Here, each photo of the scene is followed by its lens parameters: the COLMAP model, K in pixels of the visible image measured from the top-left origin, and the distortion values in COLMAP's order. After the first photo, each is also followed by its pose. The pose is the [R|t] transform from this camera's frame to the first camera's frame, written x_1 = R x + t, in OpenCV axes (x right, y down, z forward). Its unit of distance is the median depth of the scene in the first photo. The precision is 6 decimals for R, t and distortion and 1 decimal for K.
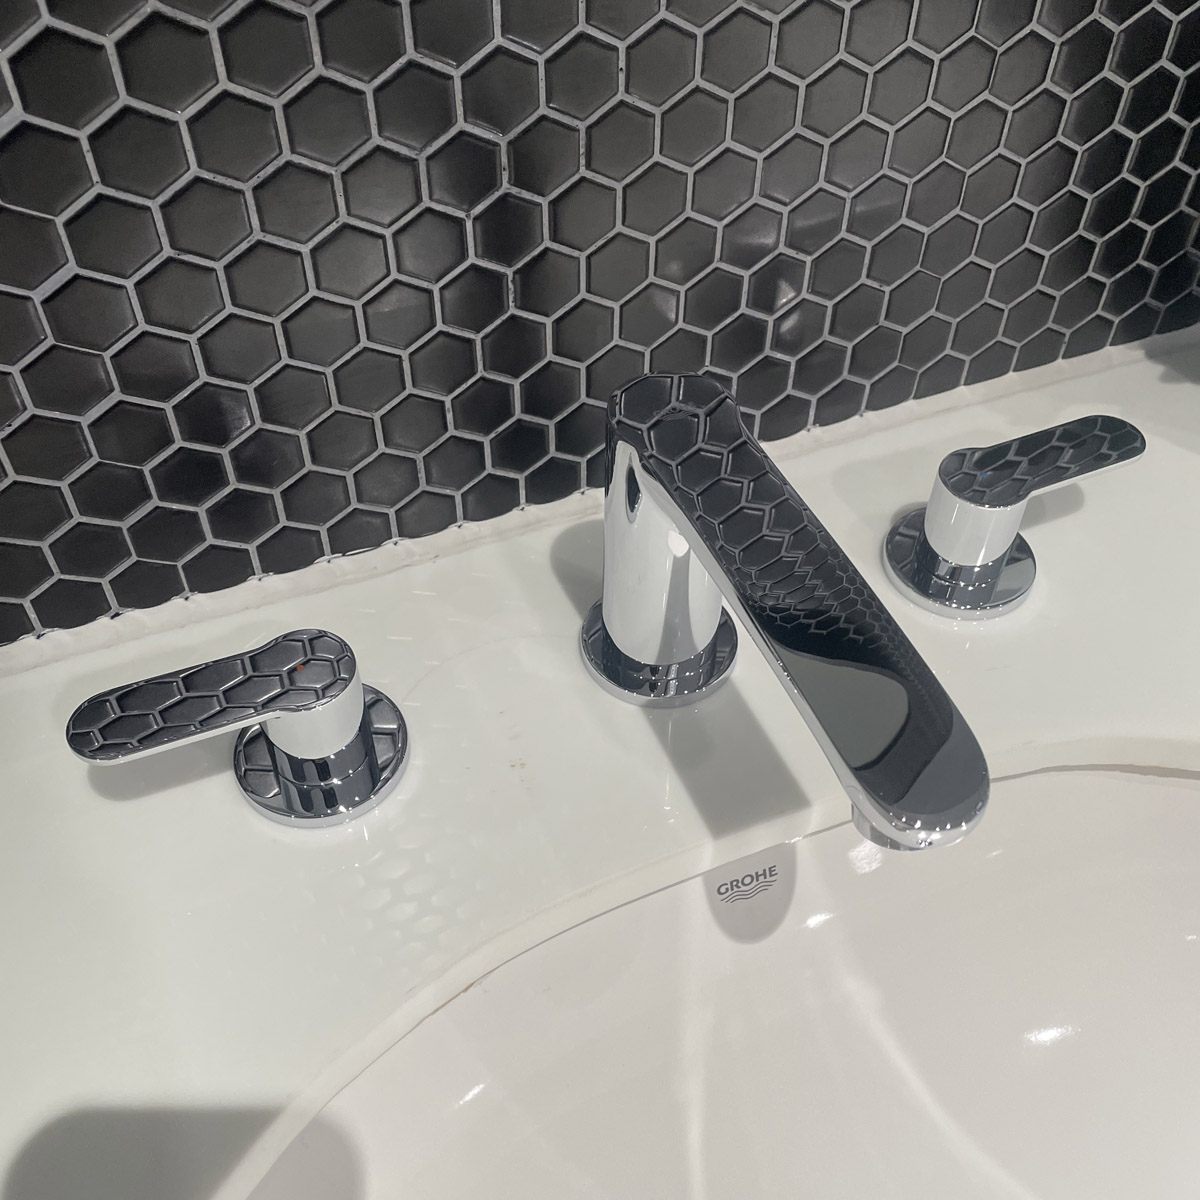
lens RADIAL K [[1258.2, 0, 612.0], [0, 1258.2, 605.6], [0, 0, 1]] dist [0.034776, 0.000000]
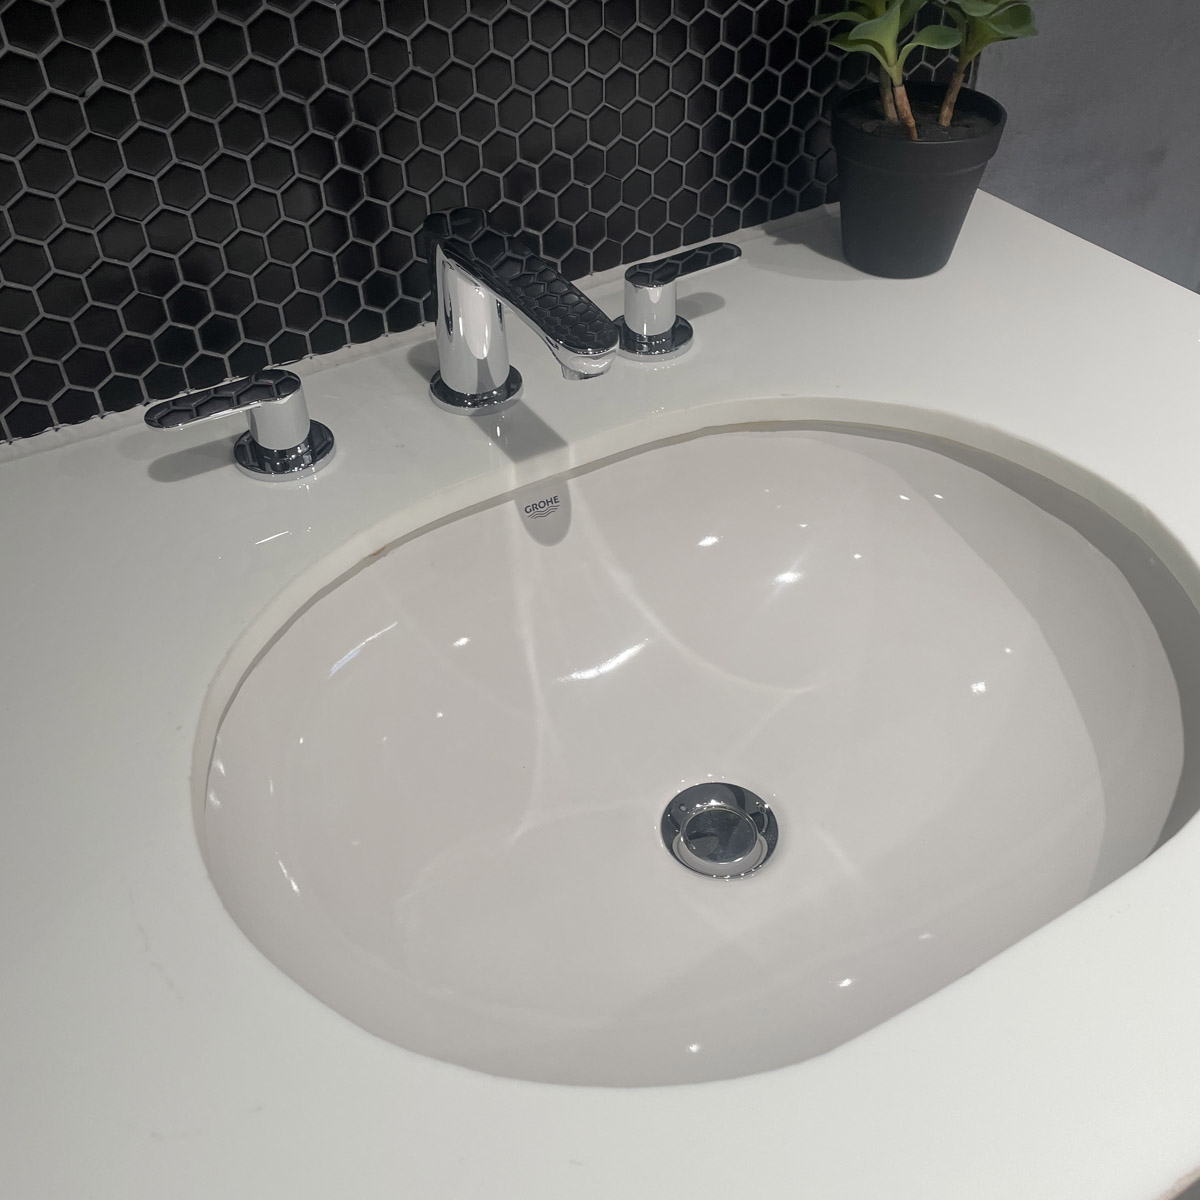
lens RADIAL K [[1258.2, 0, 607.5], [0, 1258.2, 600.4], [0, 0, 1]] dist [0.034776, 0.000000]
pose [[0.987939, -0.122821, 0.094297, 0.017285], [0.132398, 0.985820, -0.103098, 0.520459], [-0.080297, 0.114339, 0.990191, -0.673170]]
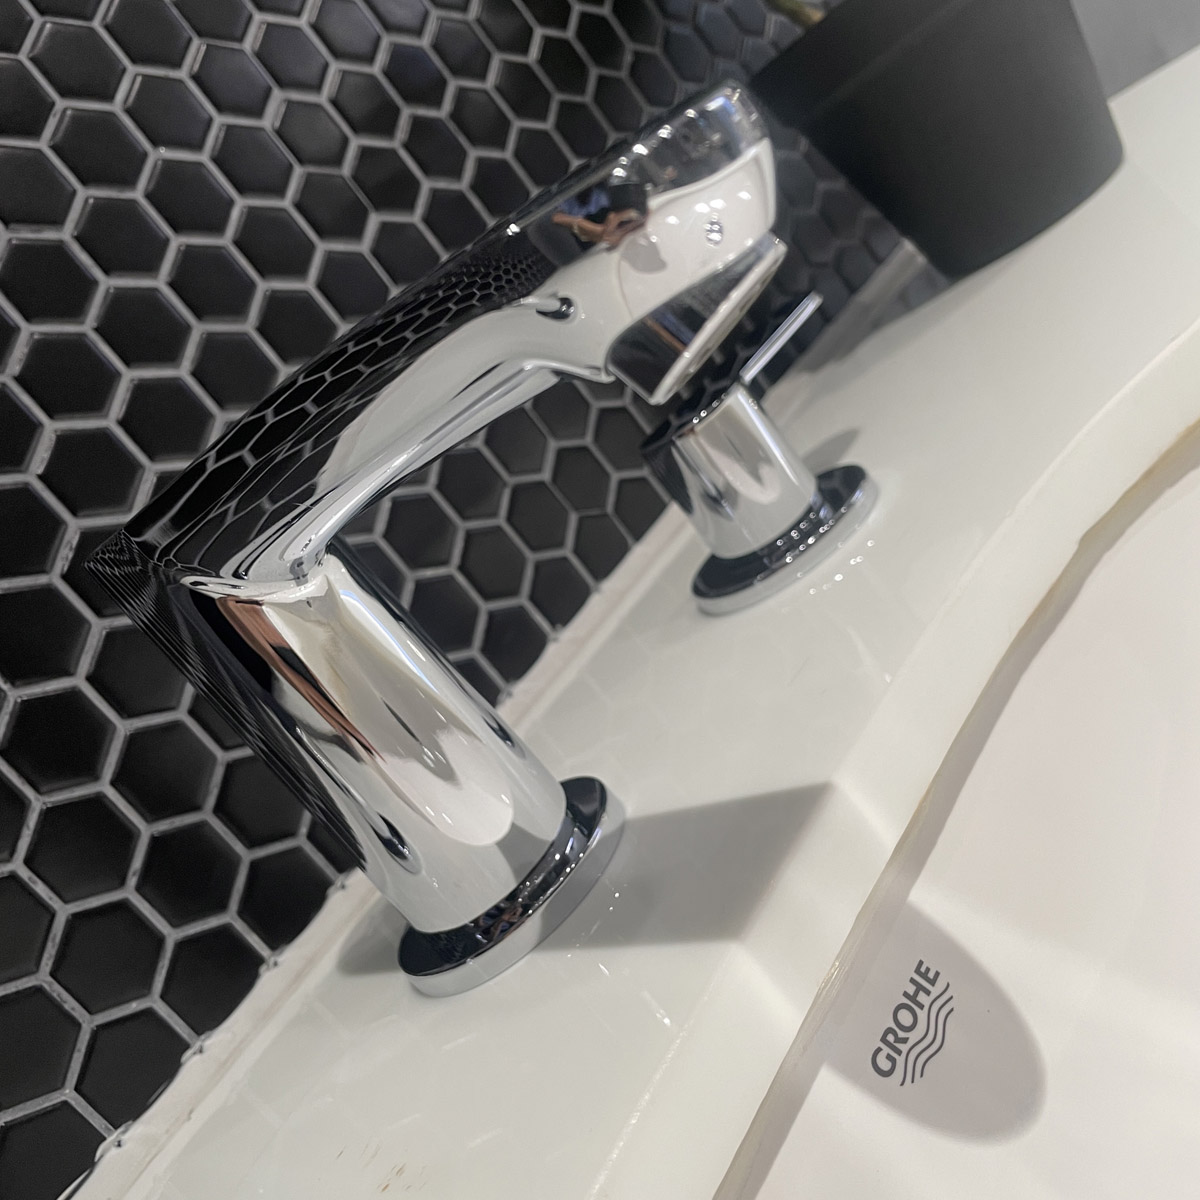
lens RADIAL K [[1258.2, 0, 591.2], [0, 1258.2, 593.0], [0, 0, 1]] dist [0.034776, 0.000000]
pose [[0.704122, -0.666587, 0.244693, 0.010662], [0.669058, 0.507379, -0.543073, 0.310648], [0.237854, 0.546103, 0.803241, 0.471113]]
